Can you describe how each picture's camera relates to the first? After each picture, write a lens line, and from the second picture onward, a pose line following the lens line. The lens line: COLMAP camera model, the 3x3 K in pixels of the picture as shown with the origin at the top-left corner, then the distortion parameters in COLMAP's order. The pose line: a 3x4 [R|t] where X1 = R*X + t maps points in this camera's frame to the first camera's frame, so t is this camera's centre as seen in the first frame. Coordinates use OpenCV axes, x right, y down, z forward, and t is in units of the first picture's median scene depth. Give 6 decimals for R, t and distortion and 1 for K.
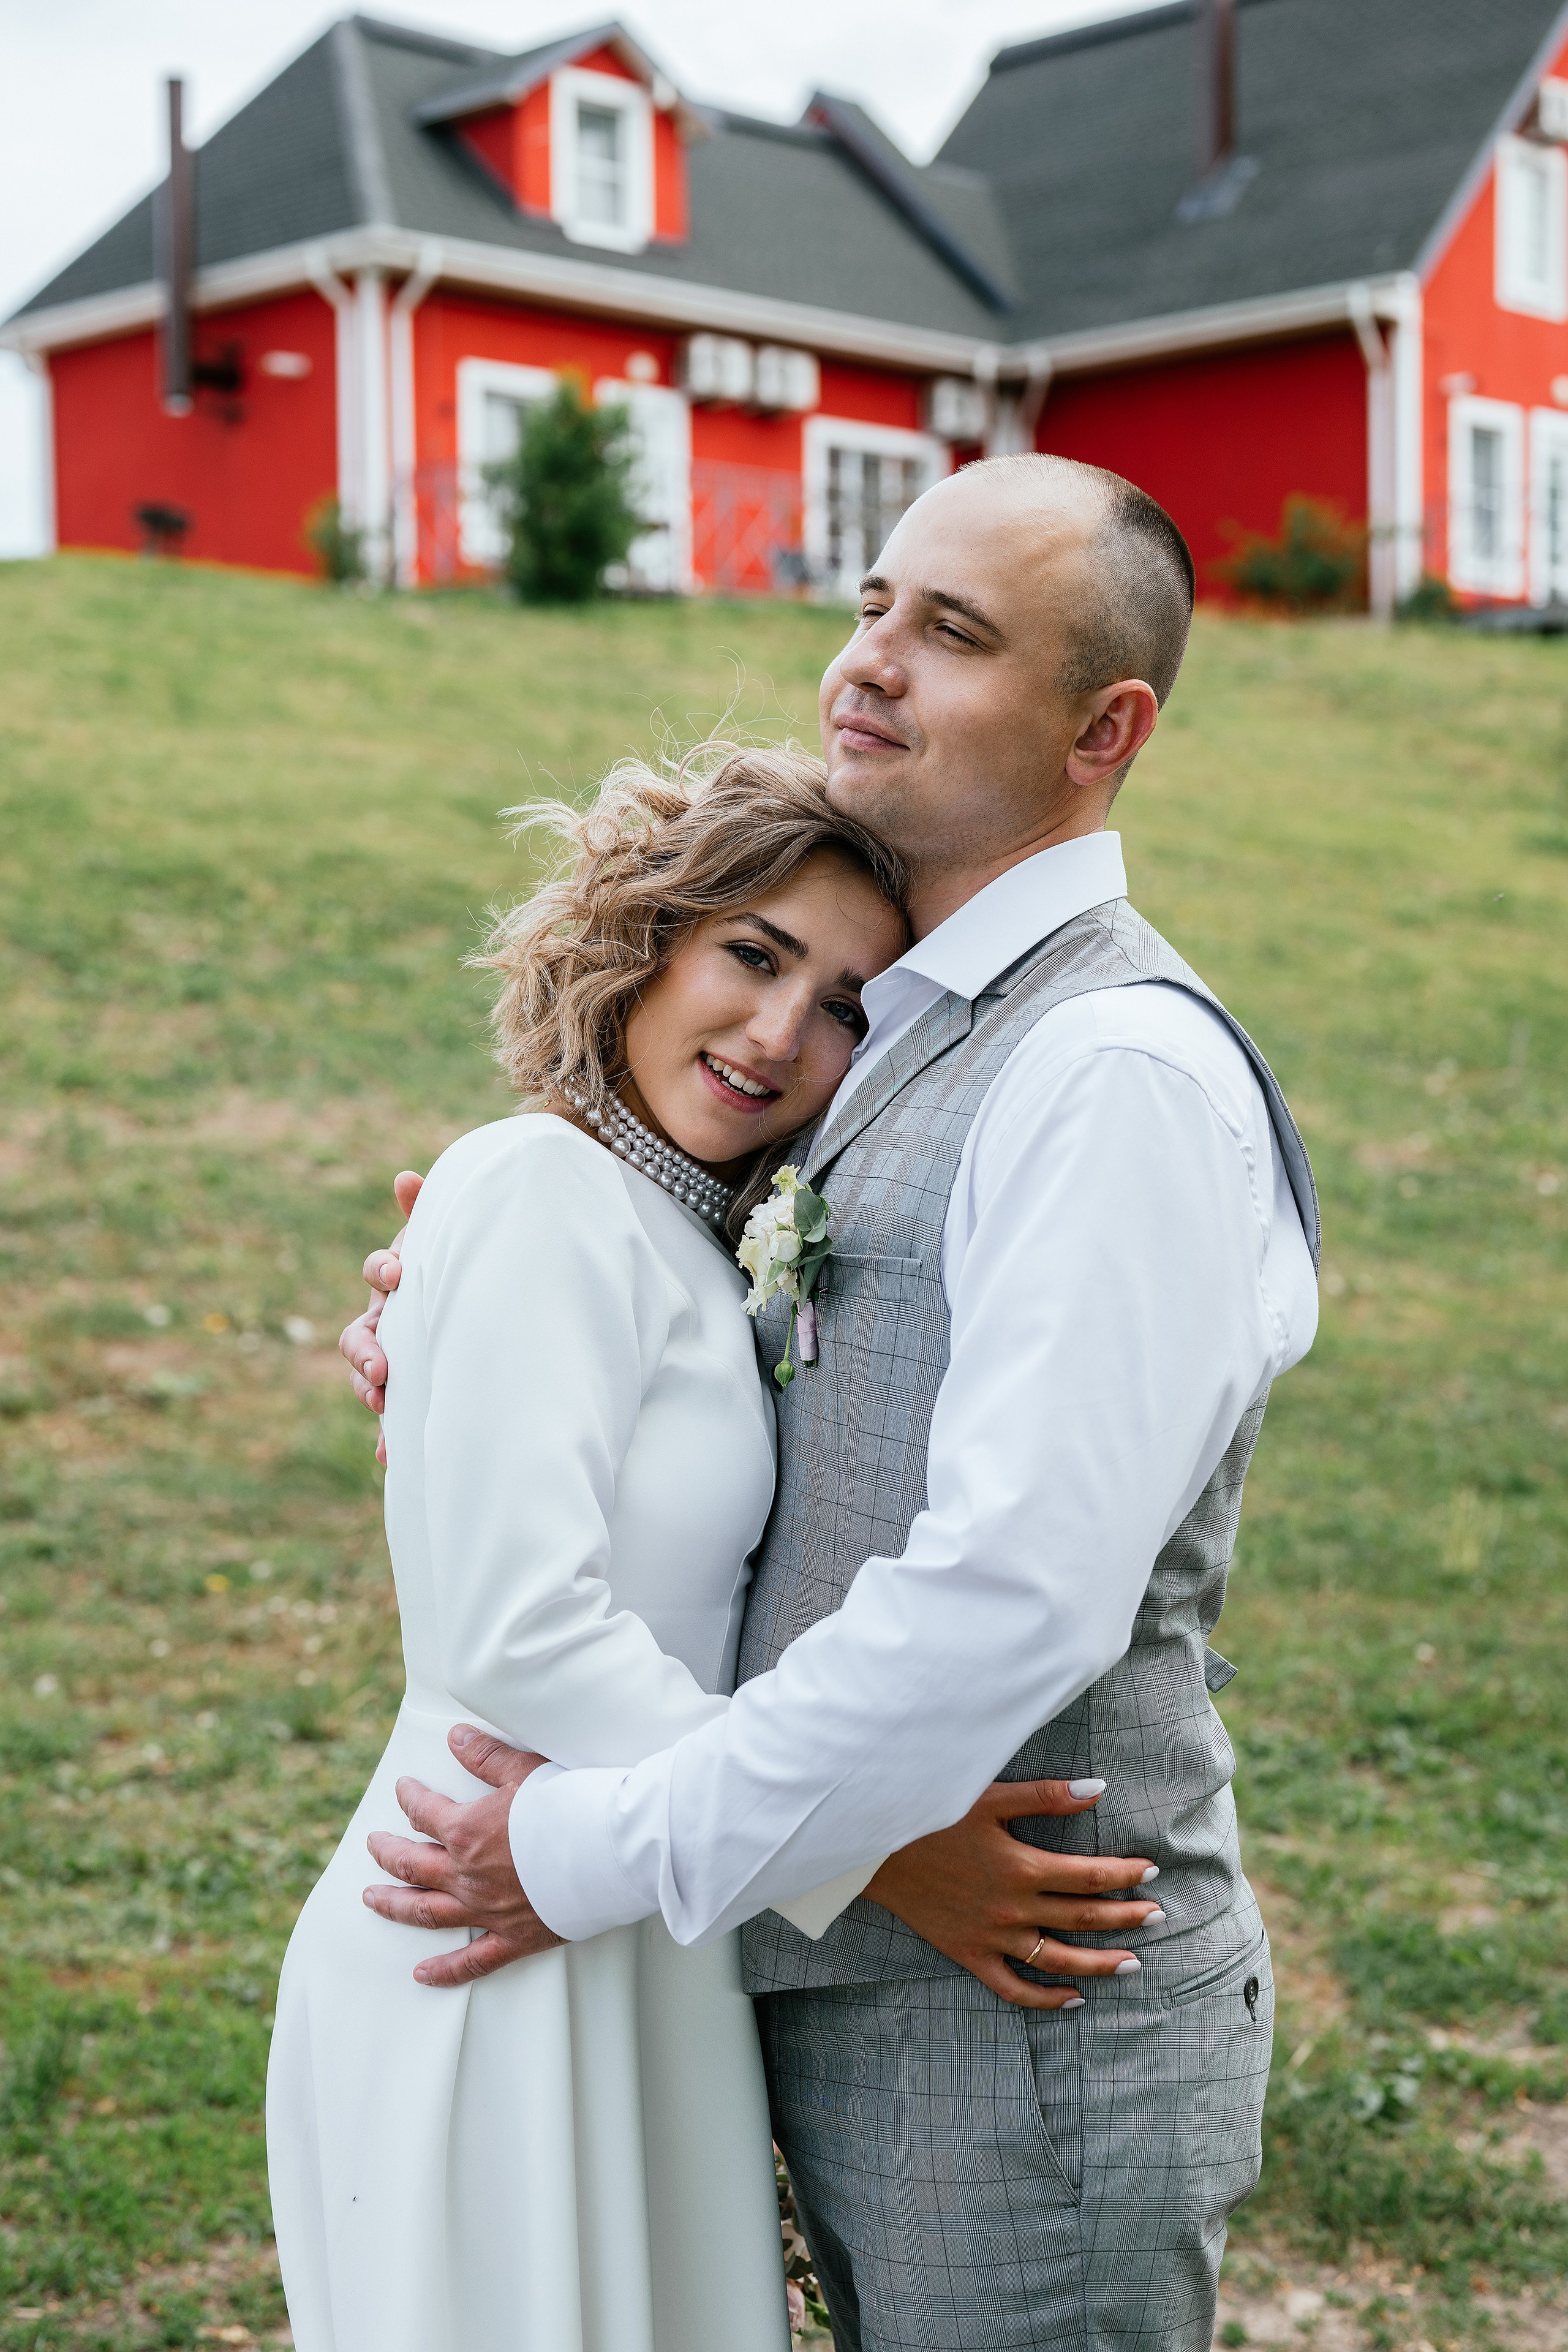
lens RADIAL K [[3587.0, 0, 784.0], [0, 3587.0, 1176.0], [0, 0, 1]] dist [0.009591, -0.061700]
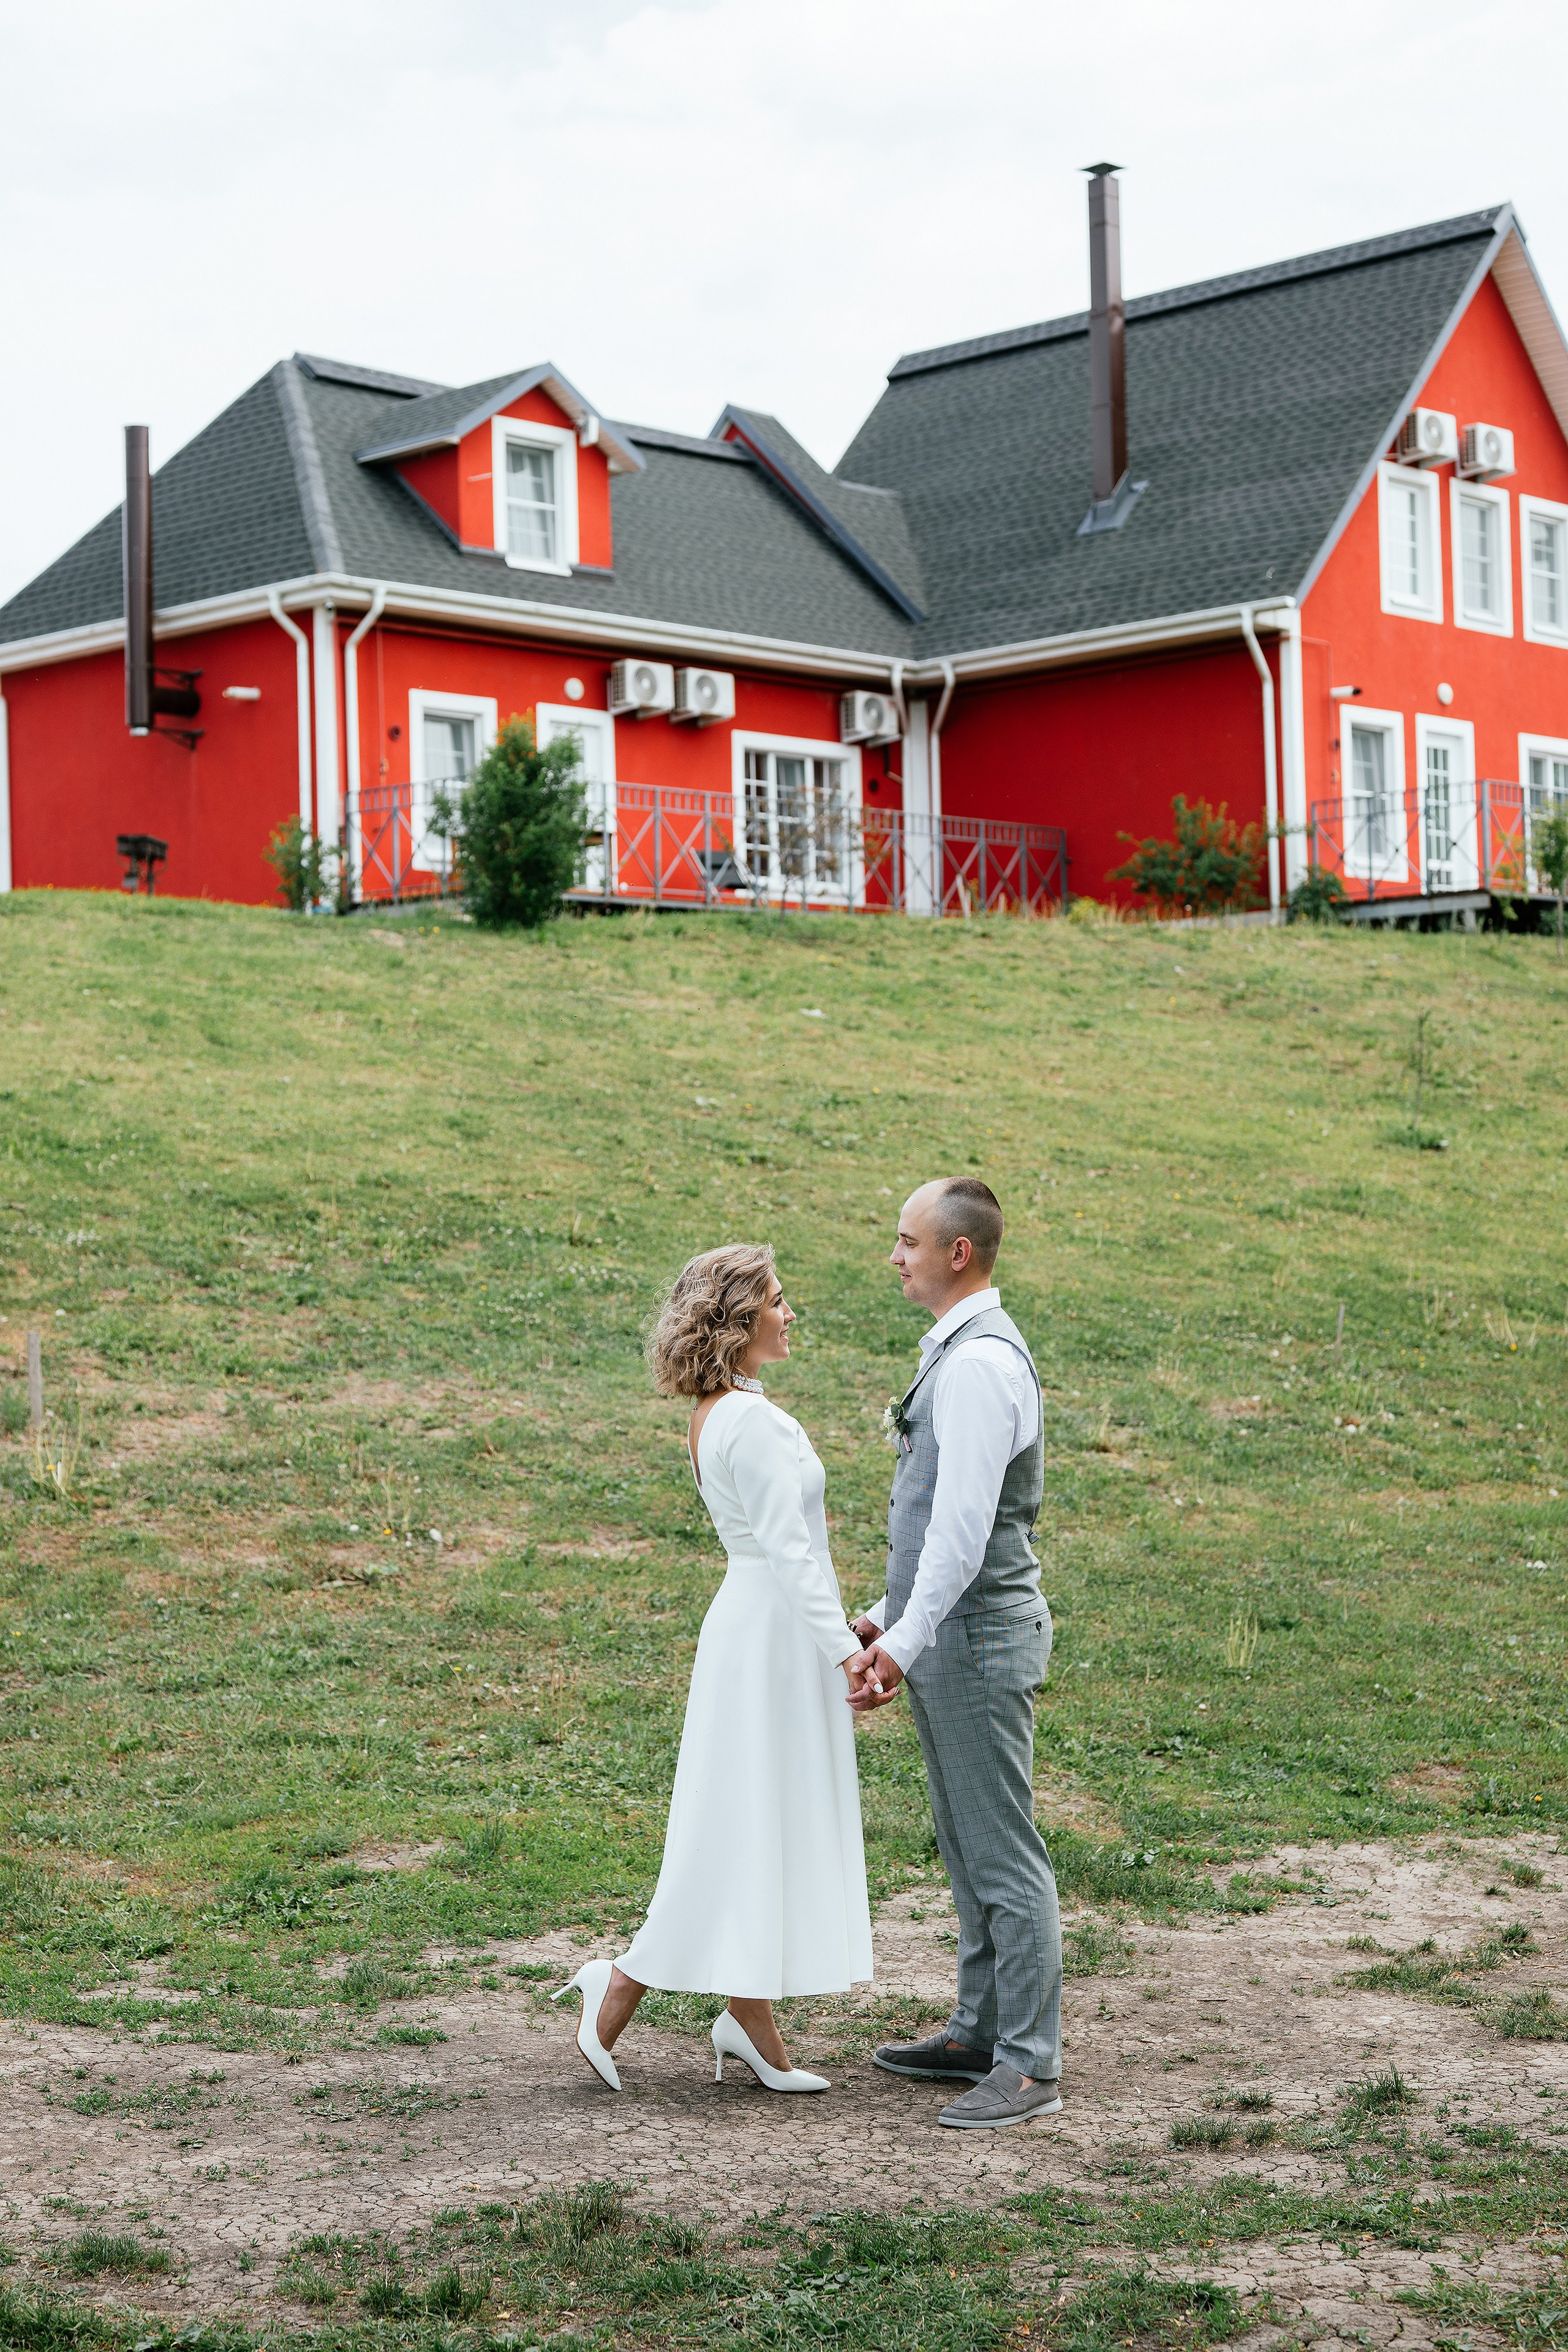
lens RADIAL K [[3909.8, 0, 963.5], [0, 3909.8, 1291.3], [0, 0, 1]] dist [-0.063276, 0.002131]
pose [[0.997317, -0.015338, 0.071580, -0.011324], [0.018383, 0.998945, -0.042086, 0.003980], [-0.070859, 0.043289, 0.996547, -0.164606]]
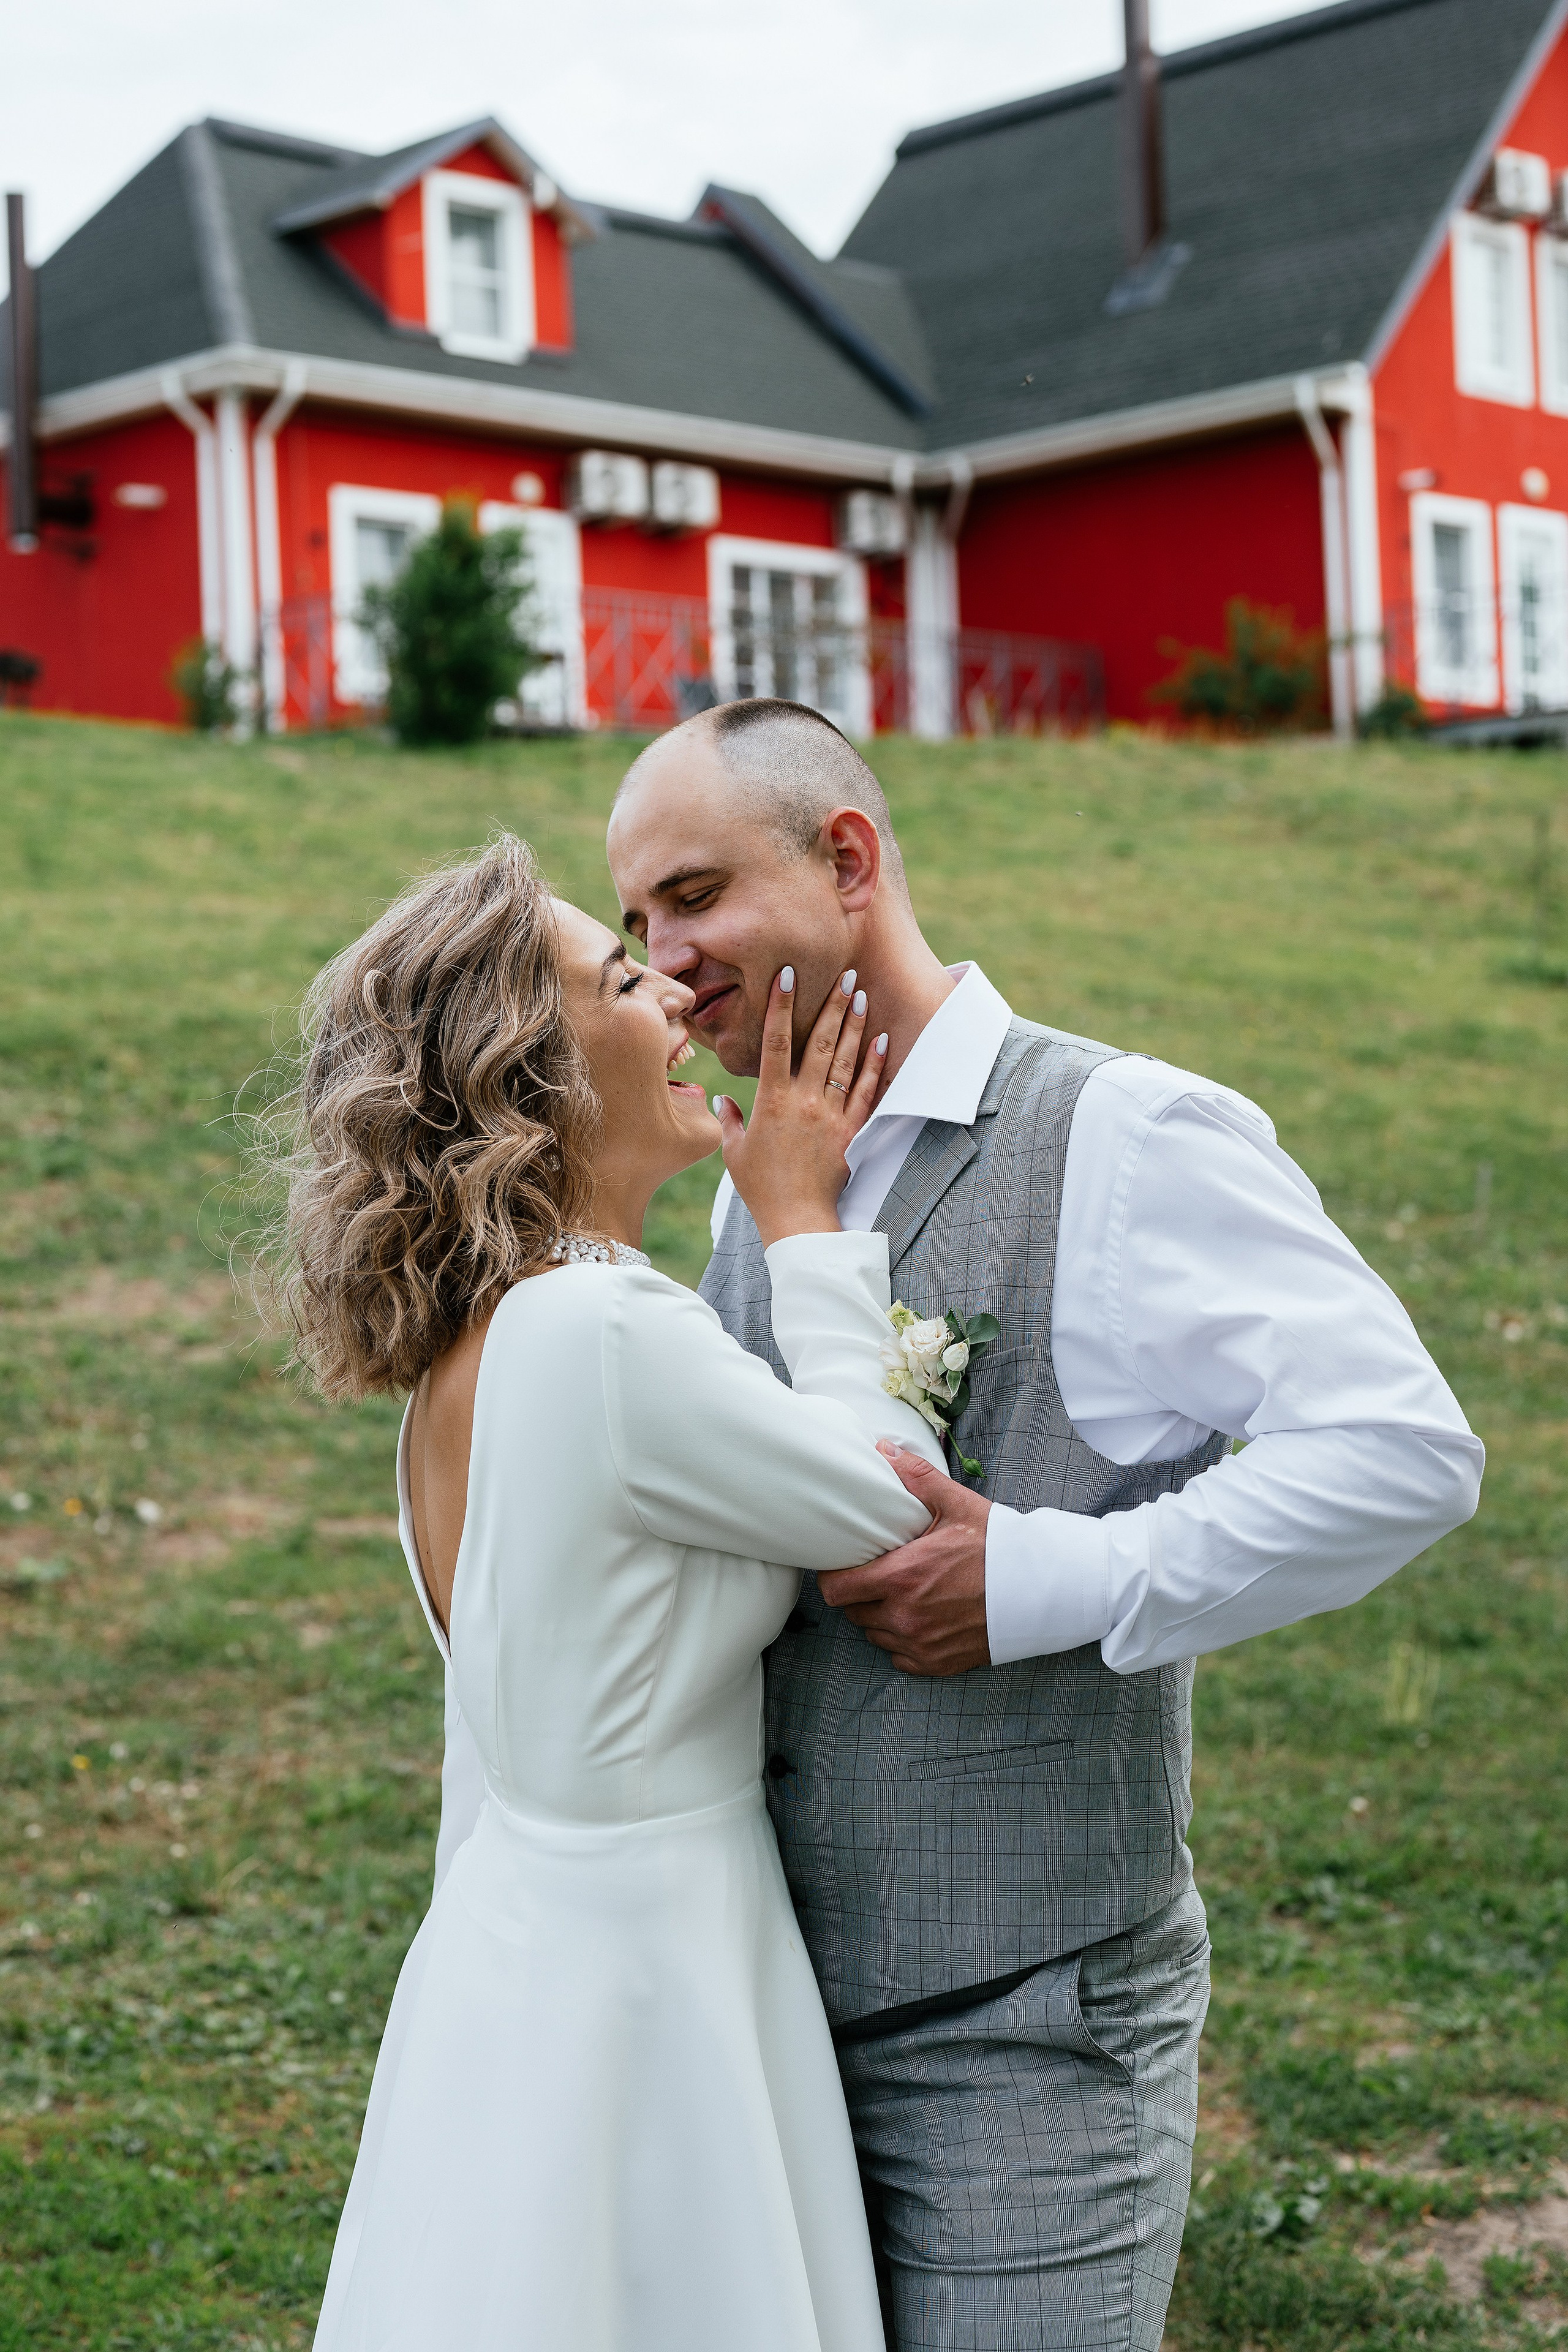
lens RADIAL K [[3999.5, 0, 711.1], [0, 3999.5, 1175.5], [0, 0, 1]] dist [-0.019115, -0.022484]
pose [[0.999565, -0.029493, -0.000081, 0.002471], [0.029453, 0.998346, -0.049373, 0.002865], [0.001537, 0.049349, 0.998780, -0.015339]]
